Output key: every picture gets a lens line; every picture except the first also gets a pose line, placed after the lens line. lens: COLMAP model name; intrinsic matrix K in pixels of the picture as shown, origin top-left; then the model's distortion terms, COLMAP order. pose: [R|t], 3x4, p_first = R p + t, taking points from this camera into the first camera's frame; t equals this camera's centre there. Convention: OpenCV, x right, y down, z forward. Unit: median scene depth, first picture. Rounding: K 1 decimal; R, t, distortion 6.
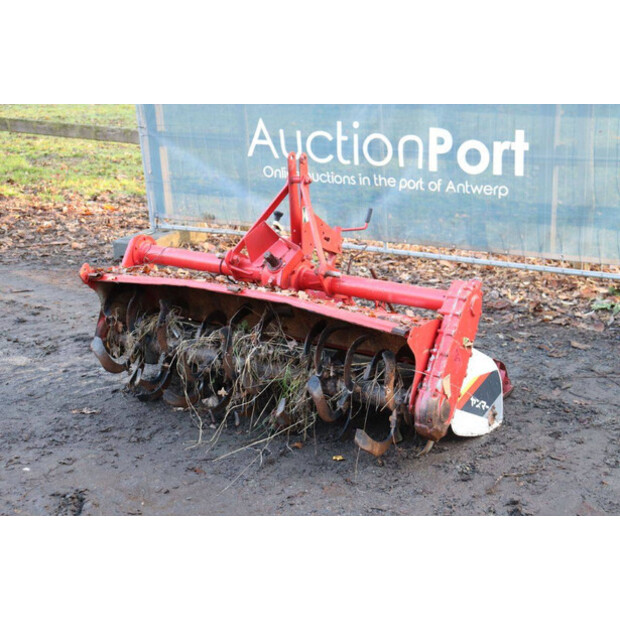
lens RADIAL K [[1050.9, 0, 310.0], [0, 1050.9, 310.0], [0, 0, 1]] dist [0.162973, 0.175939]
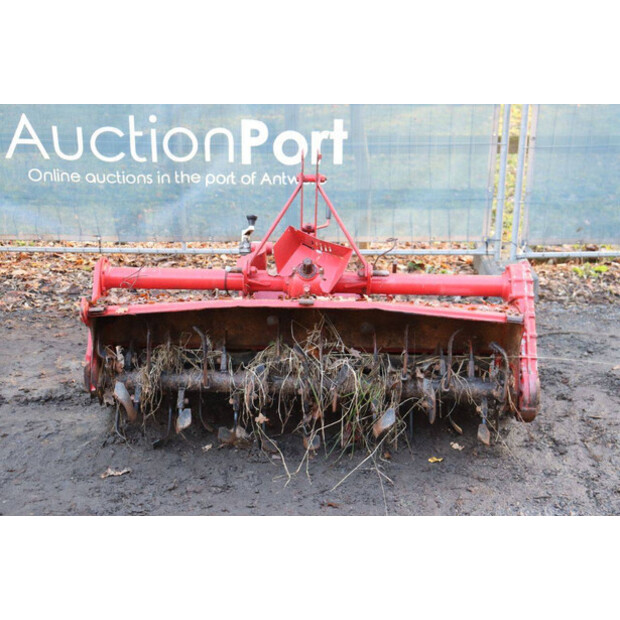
lens RADIAL K [[1050.9, 0, 310.0], [0, 1050.9, 310.0], [0, 0, 1]] dist [0.162973, 0.175939]
pose [[0.838390, -0.132926, 0.528613, -0.369134], [0.127275, 0.990740, 0.047273, -0.037173], [-0.530002, 0.027646, 0.847545, 0.149646]]
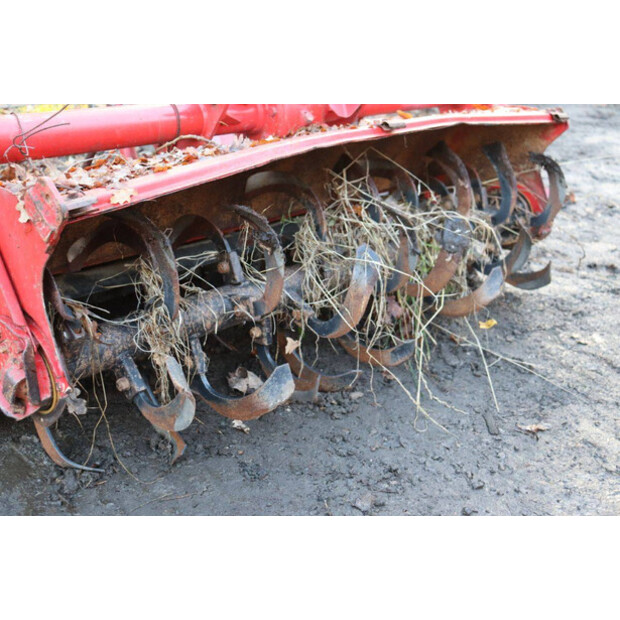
lens RADIAL K [[772.8, 0, 310.0], [0, 772.8, 310.0], [0, 0, 1]] dist [0.024862, 0.038394]
pose [[0.173996, -0.376522, 0.909921, -0.312377], [0.227122, 0.914448, 0.334964, -0.049806], [-0.958197, 0.148381, 0.244627, 0.642330]]
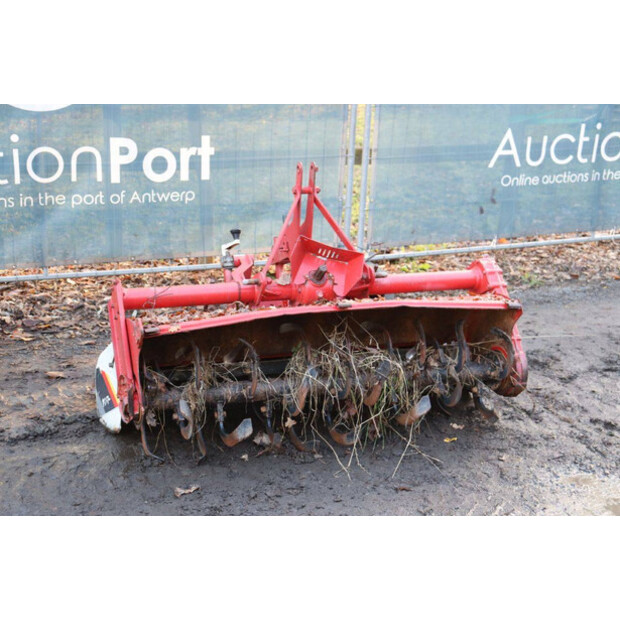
lens RADIAL K [[1071.1, 0, 310.0], [0, 1071.1, 310.0], [0, 0, 1]] dist [0.227021, 0.113411]
pose [[0.573939, -0.184728, 0.797790, -0.588120], [0.191506, 0.977487, 0.088565, -0.072916], [-0.796190, 0.101951, 0.596395, 0.291474]]
